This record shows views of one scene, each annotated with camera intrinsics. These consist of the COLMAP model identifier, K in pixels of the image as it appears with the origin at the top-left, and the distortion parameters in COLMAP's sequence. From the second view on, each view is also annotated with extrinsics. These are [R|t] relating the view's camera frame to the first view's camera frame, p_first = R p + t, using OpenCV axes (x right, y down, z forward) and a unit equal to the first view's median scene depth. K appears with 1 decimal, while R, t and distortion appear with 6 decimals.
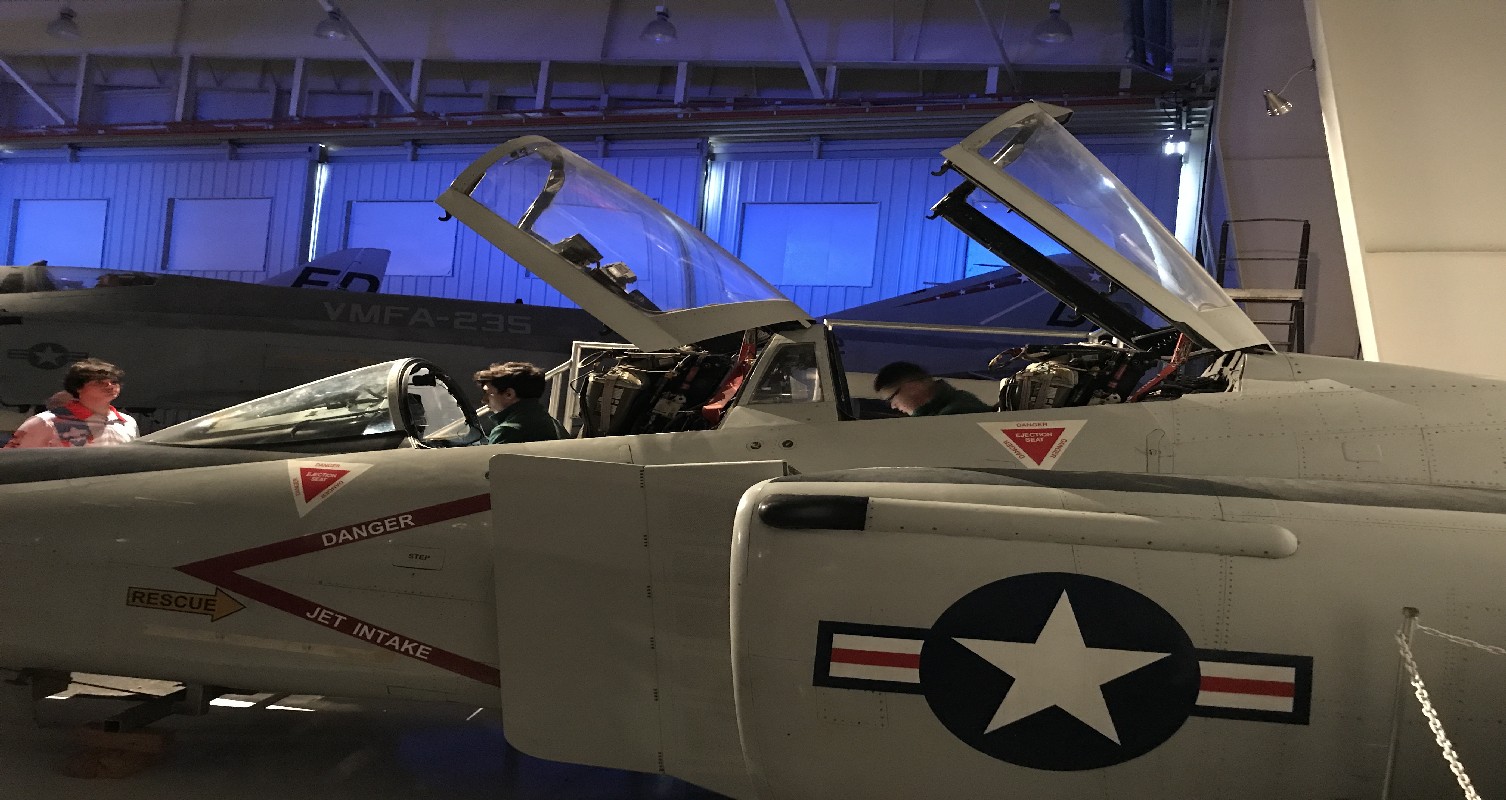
lens RADIAL K [[1245.8, 0, 764.1], [0, 1245.8, 353.9], [0, 0, 1]] dist [0.000455, 0.002161]
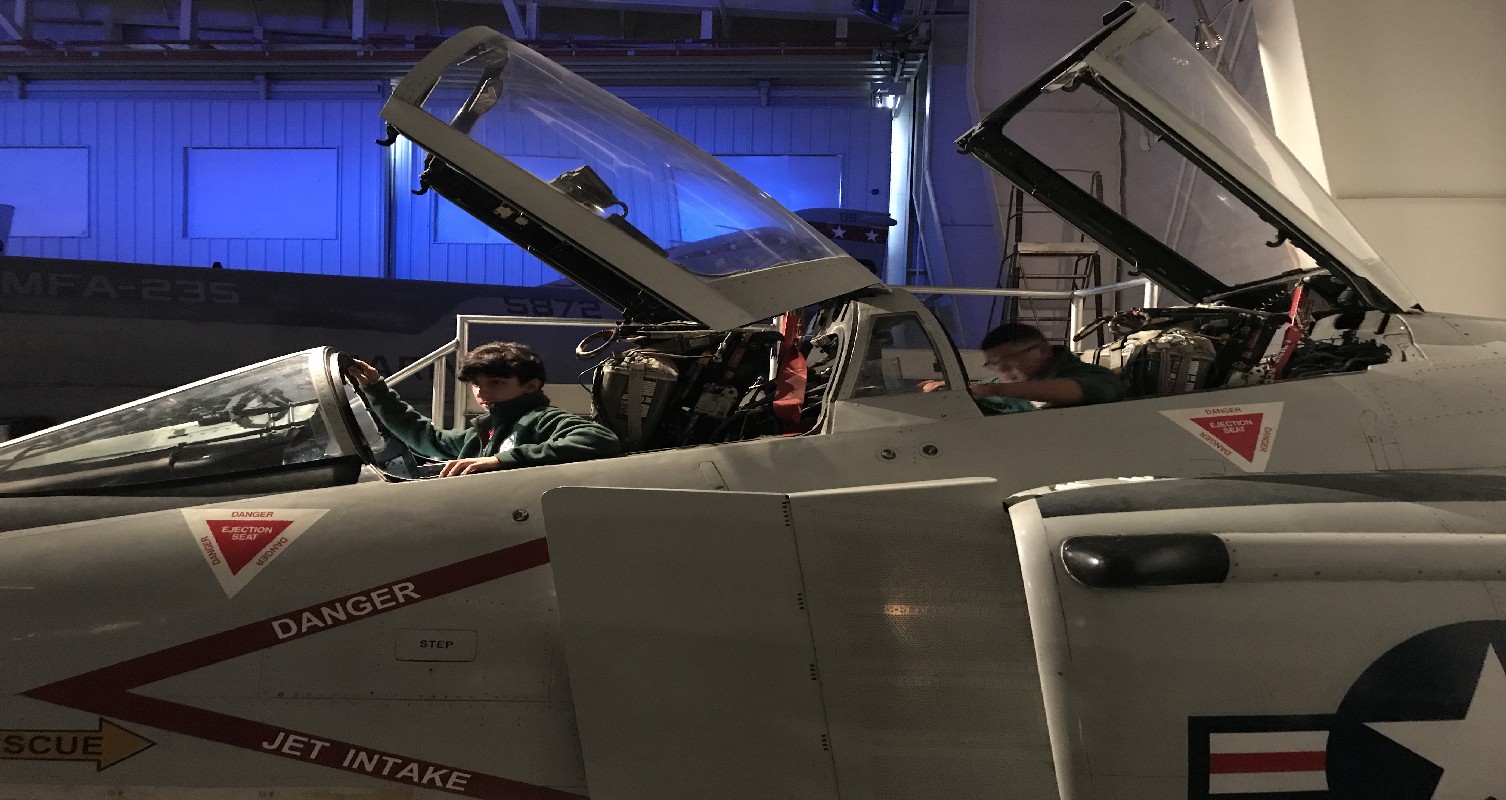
lens RADIAL K [[1224.8, 0, 728.7], [0, 1224.8, 443.0], [0, 0, 1]] dist [0.019312, -0.005727]
pose [[0.965043, -0.050252, 0.257231, -0.270075], [0.023124, 0.993945, 0.107422, -0.012978], [-0.261071, -0.097719, 0.960361, 0.305189]]
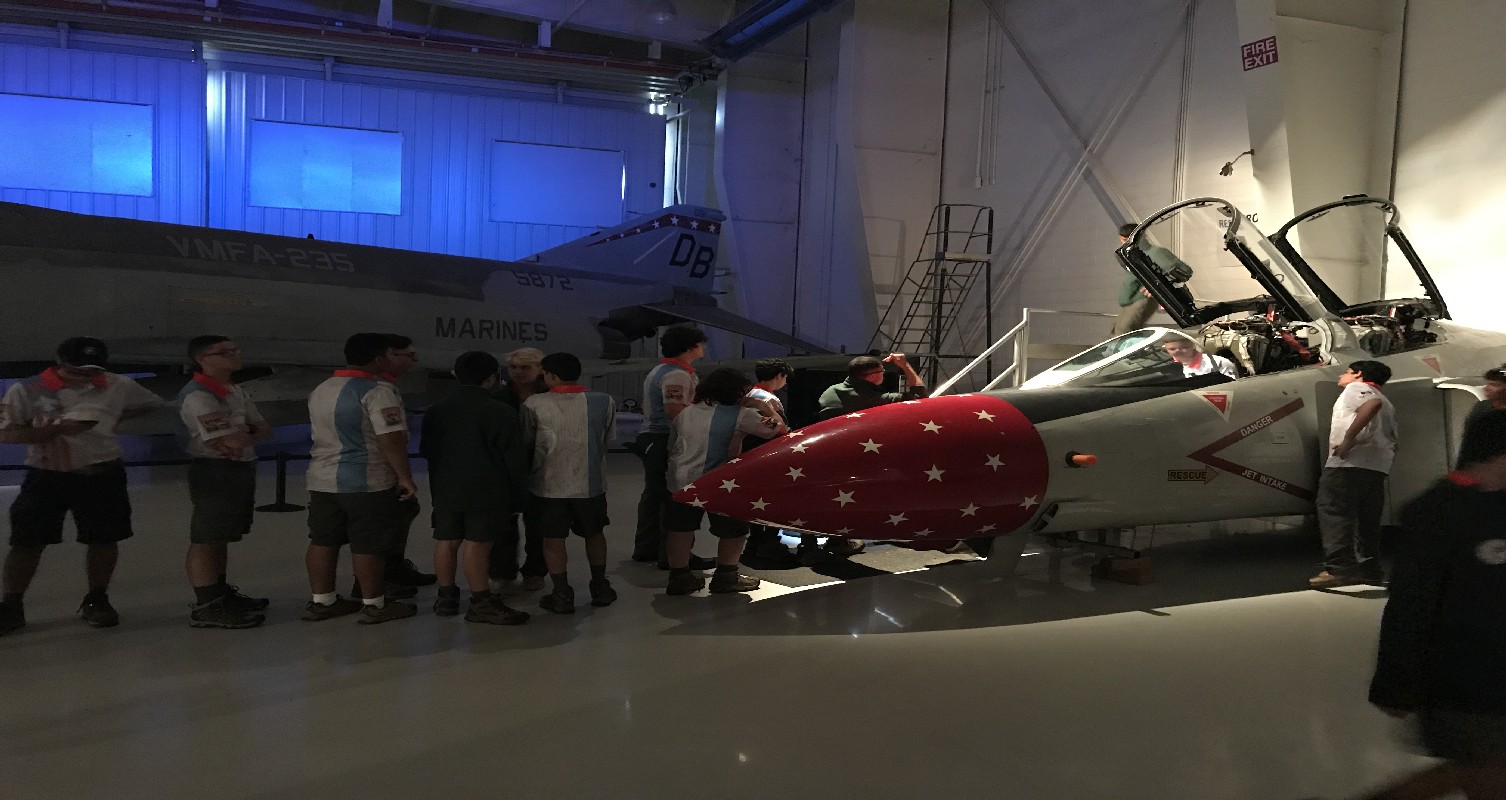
lens RADIAL K [[1272.9, 0, 753.0], [0, 1272.9, 400.0], [0, 0, 1]] dist [-0.002261, -0.001752]
pose [[0.746193, -0.055606, 0.663403, -1.969303], [-0.015223, 0.994820, 0.100508, -0.067253], [-0.665556, -0.085097, 0.741481, 0.112061]]
